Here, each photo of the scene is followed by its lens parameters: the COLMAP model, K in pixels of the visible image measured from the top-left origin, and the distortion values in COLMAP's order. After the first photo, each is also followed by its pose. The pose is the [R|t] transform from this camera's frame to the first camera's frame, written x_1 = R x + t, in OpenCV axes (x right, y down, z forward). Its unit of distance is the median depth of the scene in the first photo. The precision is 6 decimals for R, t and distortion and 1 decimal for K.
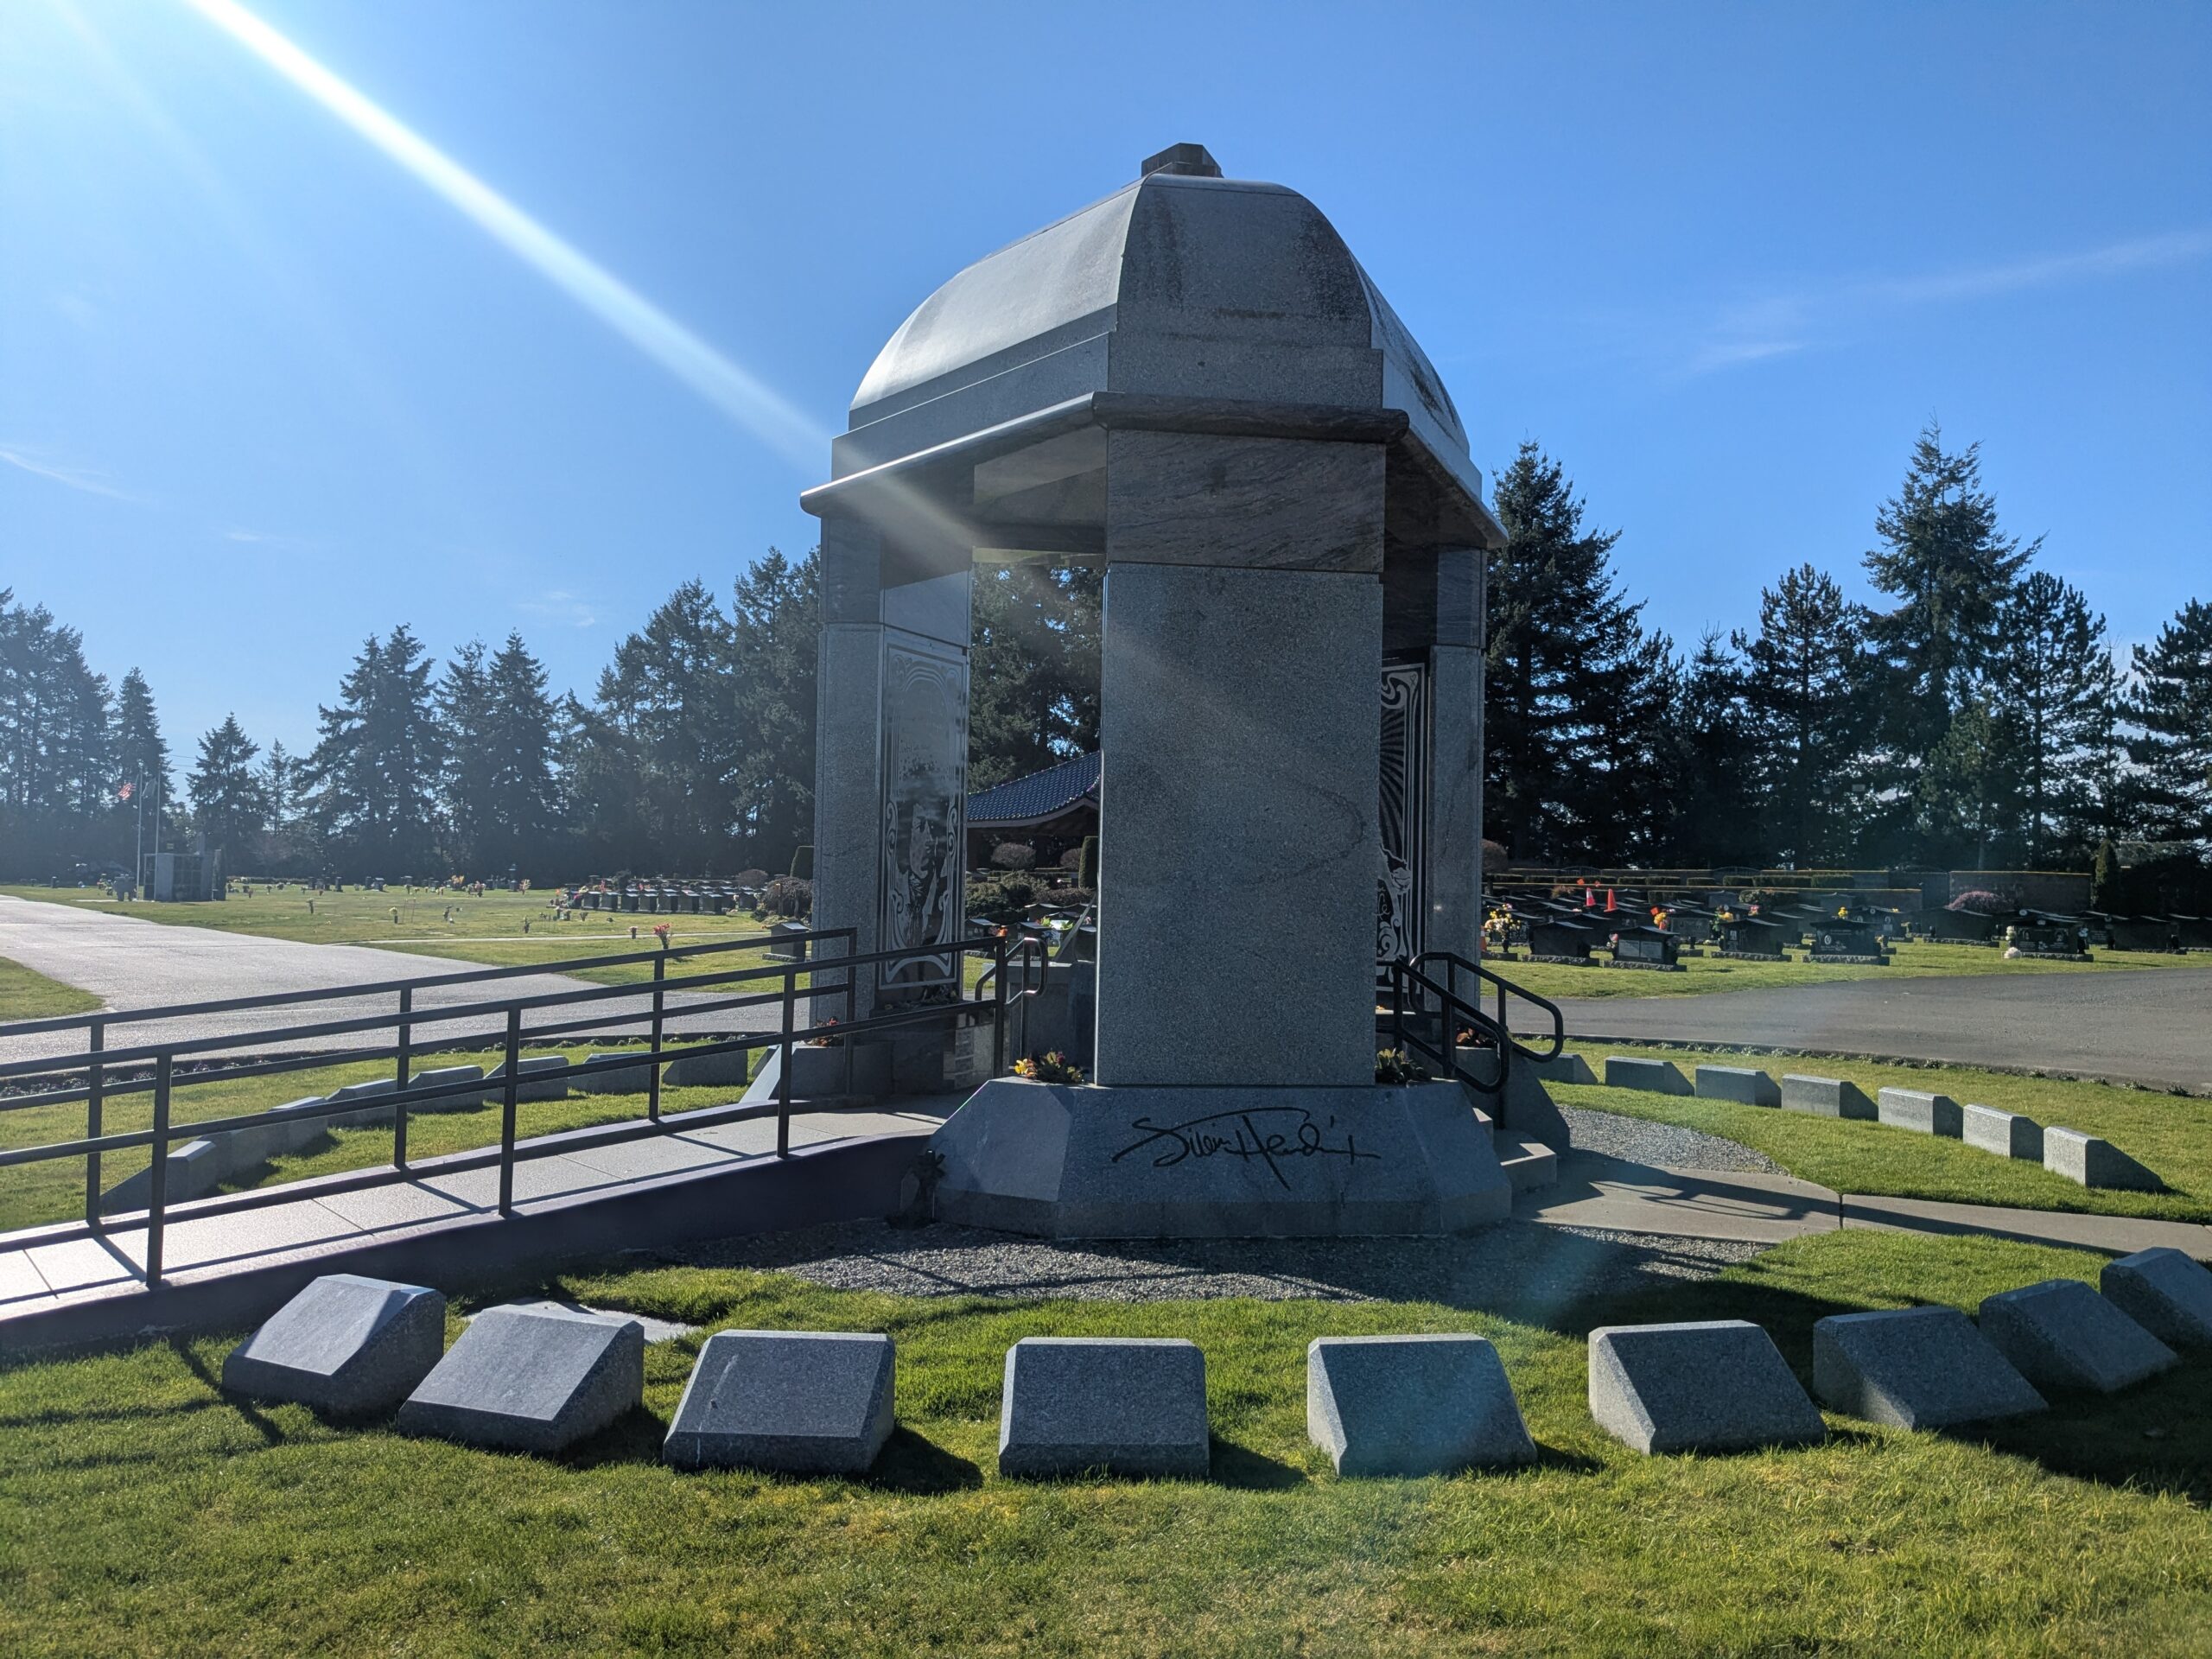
lens RADIAL K [[1735.5, 0, 1130.2], [0, 1735.5, 838.1], [0, 0, 1]] dist [0.004635, -0.010634]
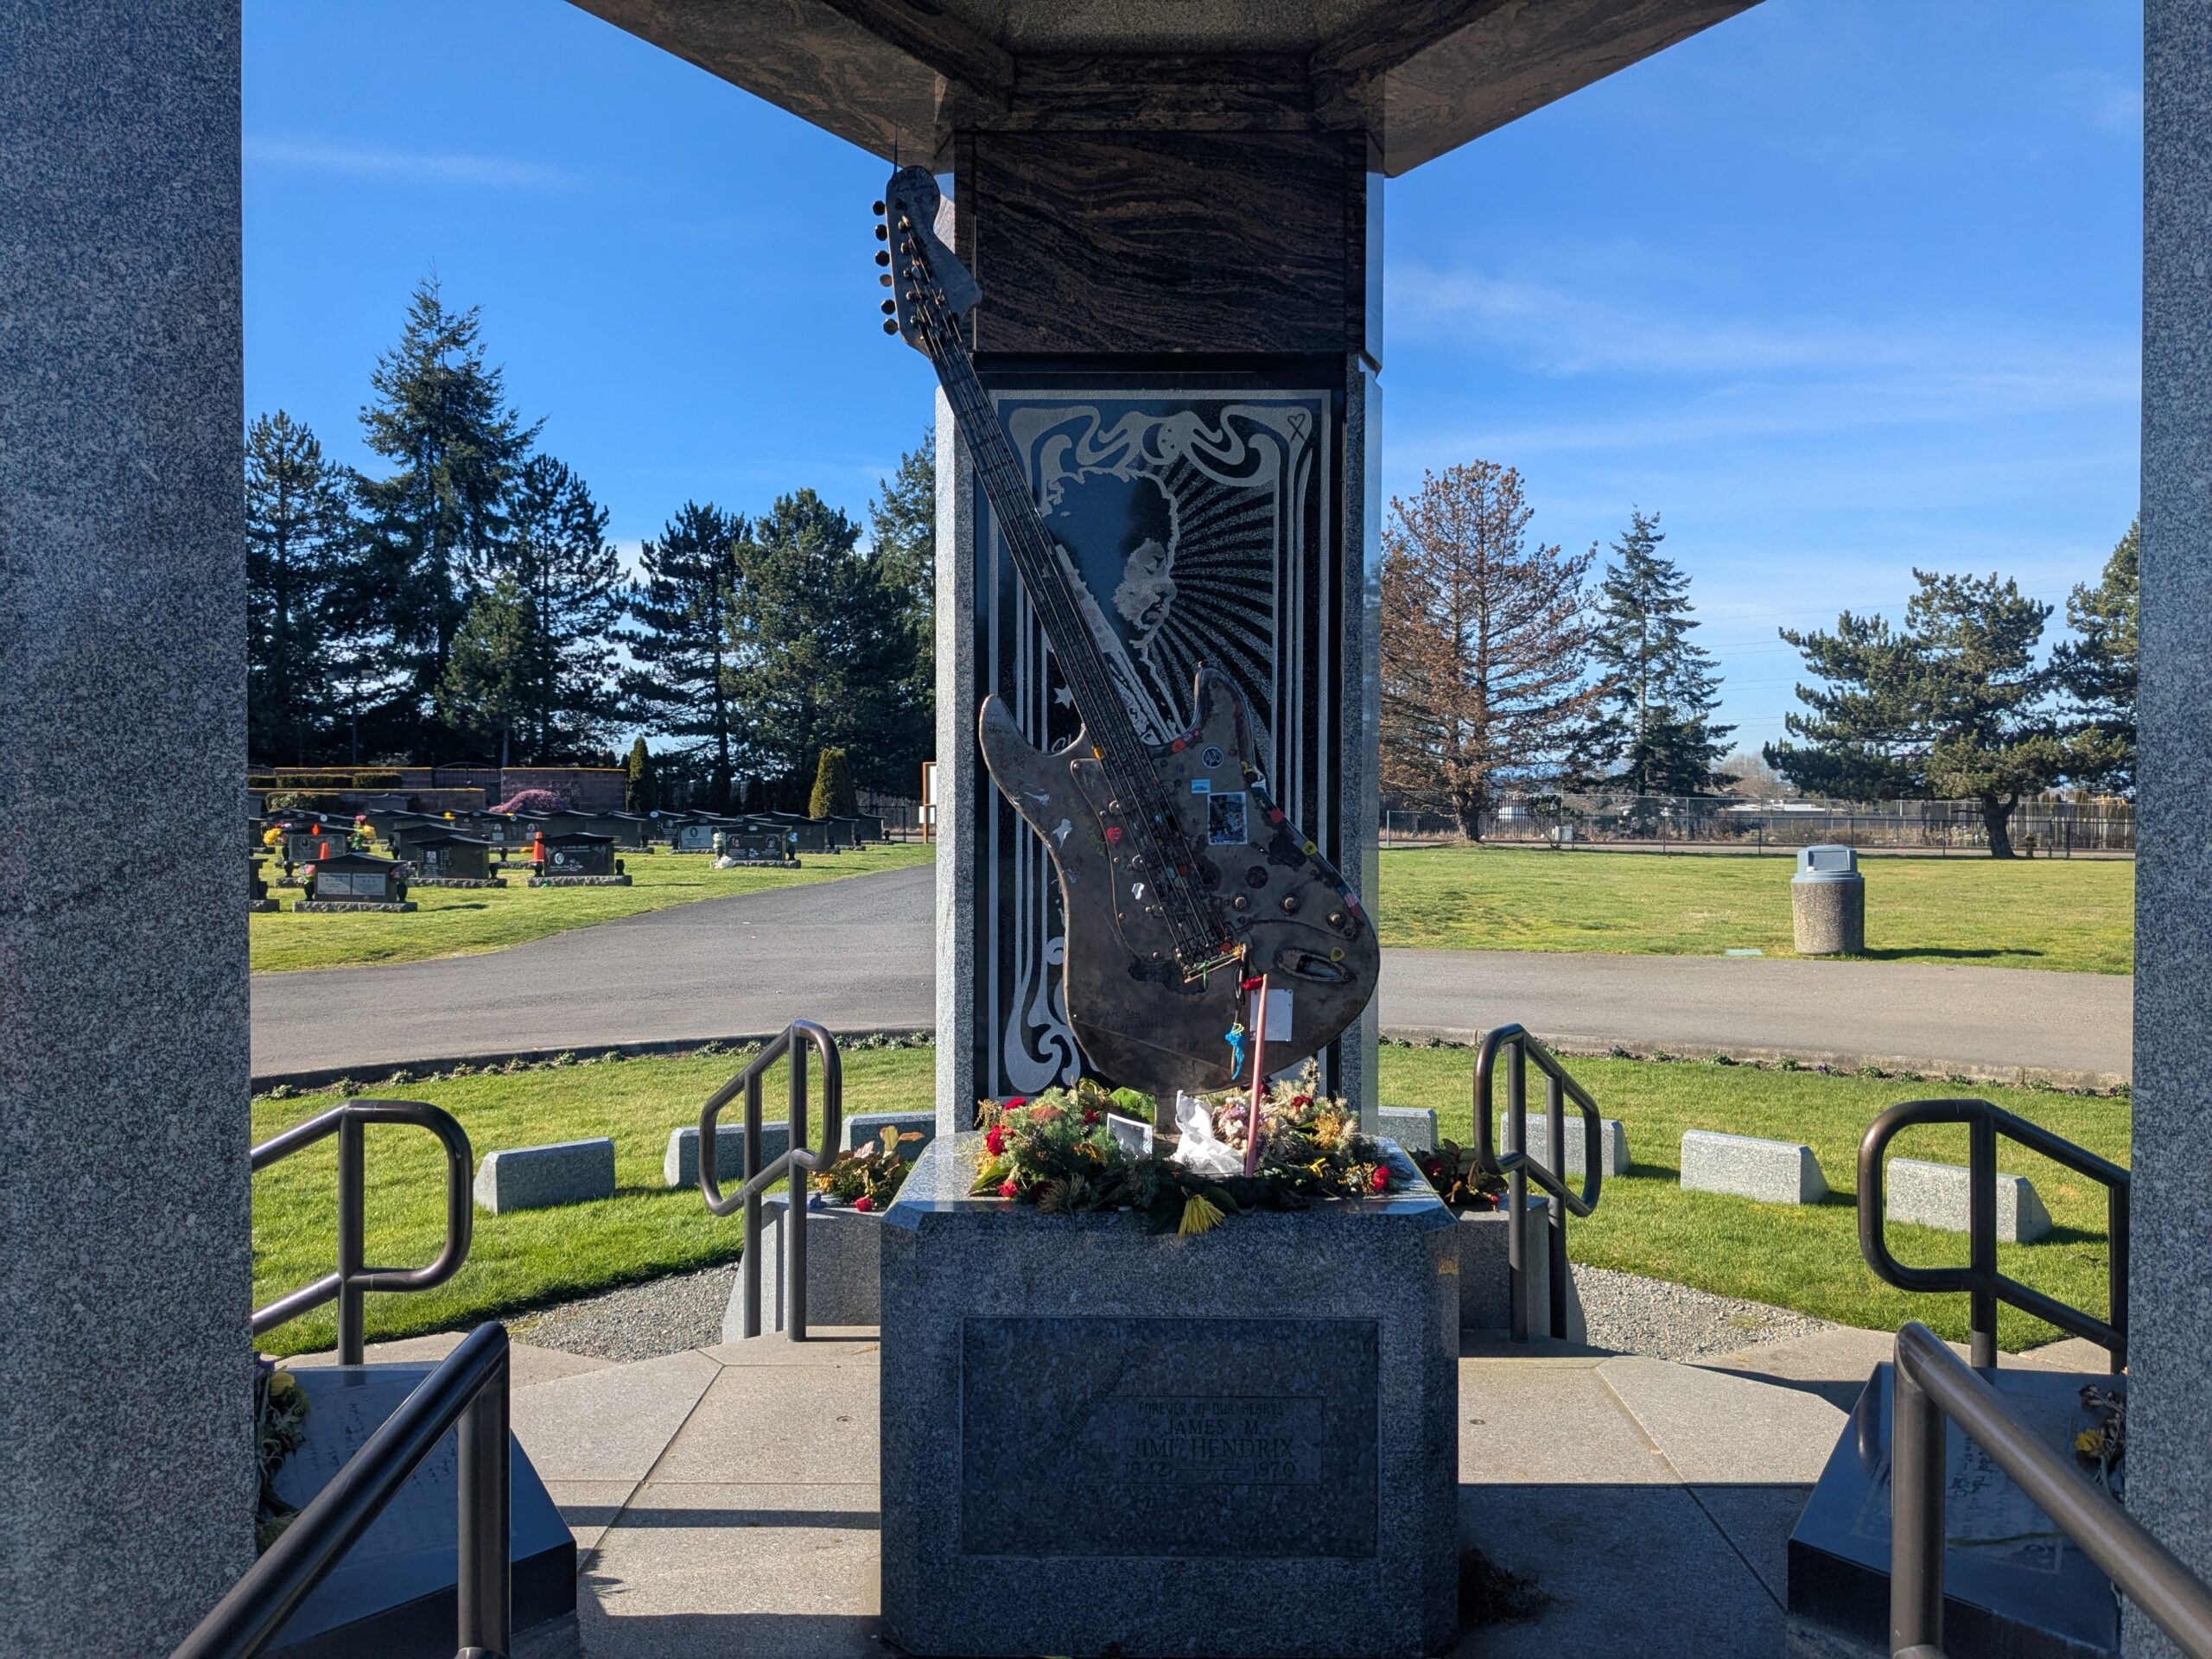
lens RADIAL K [[1735.5, 0, 1130.2], [0, 1735.5, 838.1], [0, 0, 1]] dist [0.004635, -0.010634]
pose [[0.616140, -0.039497, 0.786646, -0.042487], [-0.011594, 0.998179, 0.059199, -0.001810], [-0.787551, -0.045595, 0.614560, 0.140810]]
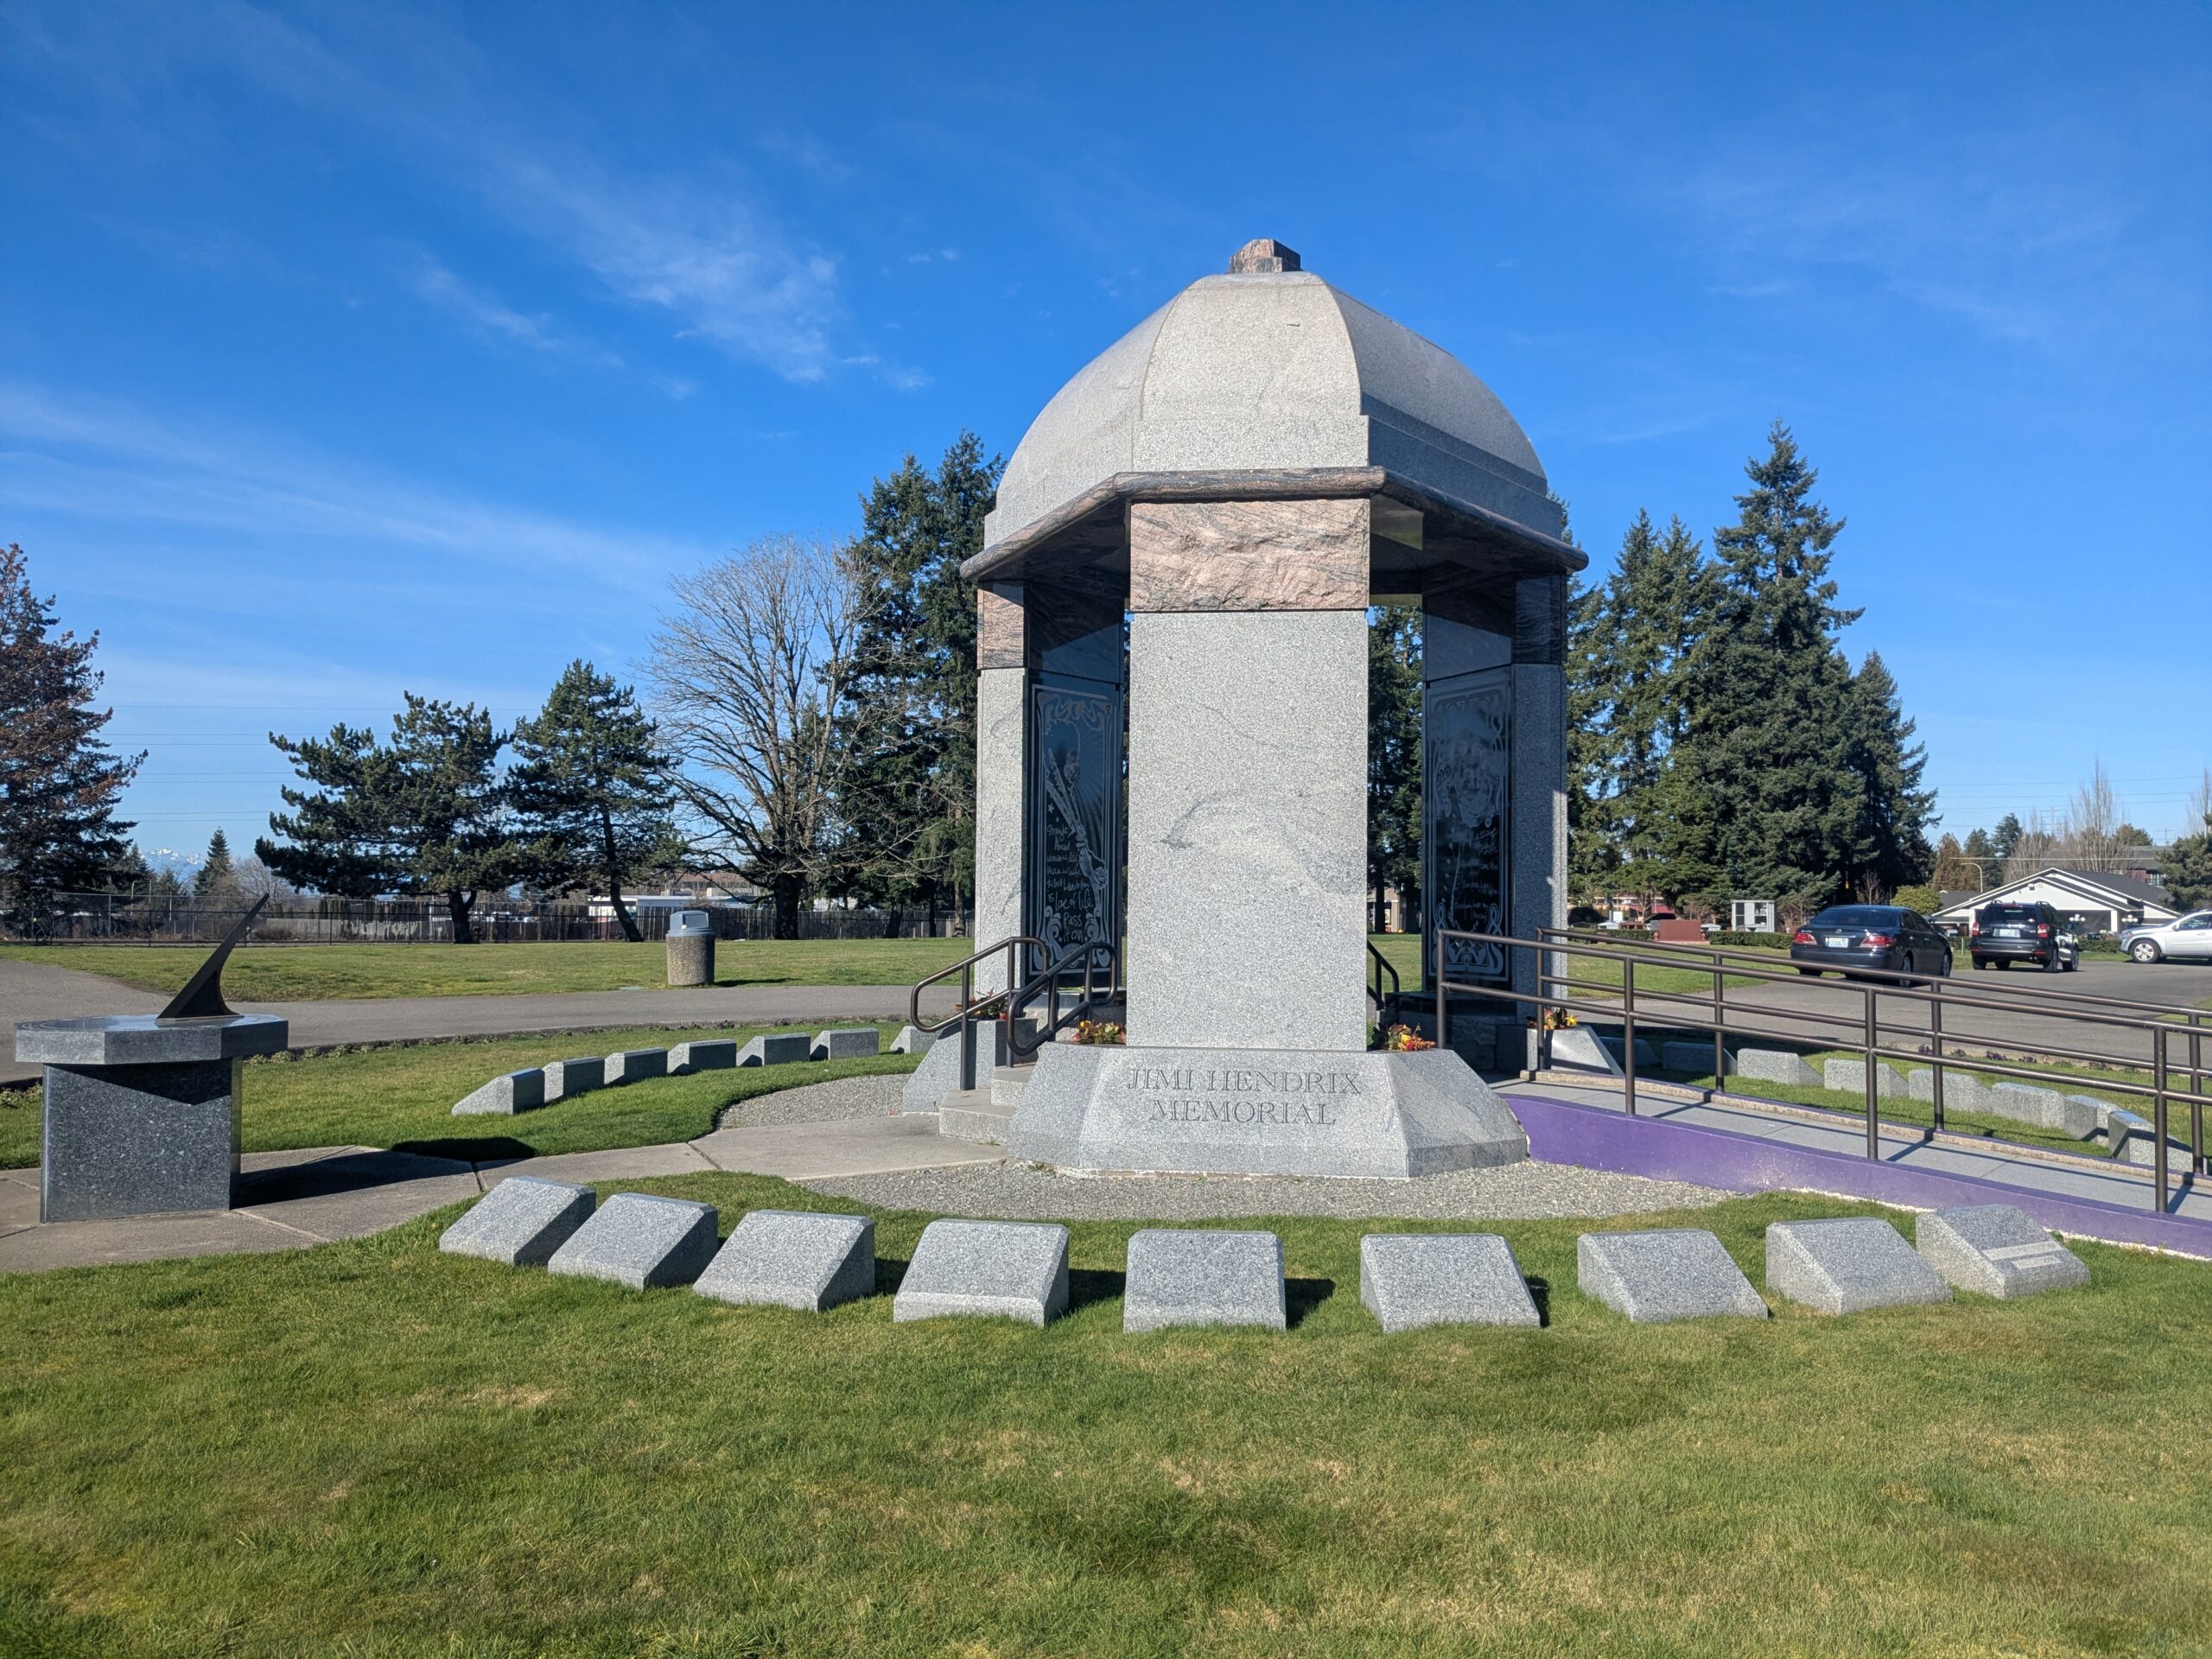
lens RADIAL K [[1736.6, 0, 1125.4], [0, 1736.6, 807.7], [0, 0, 1]] dist [0.059550, -0.107033]
pose [[-0.268543, 0.032801, 0.962709, -0.185647], [-0.038714, 0.998245, -0.044811, 0.005495], [-0.962489, -0.049304, -0.266802, 0.244927]]
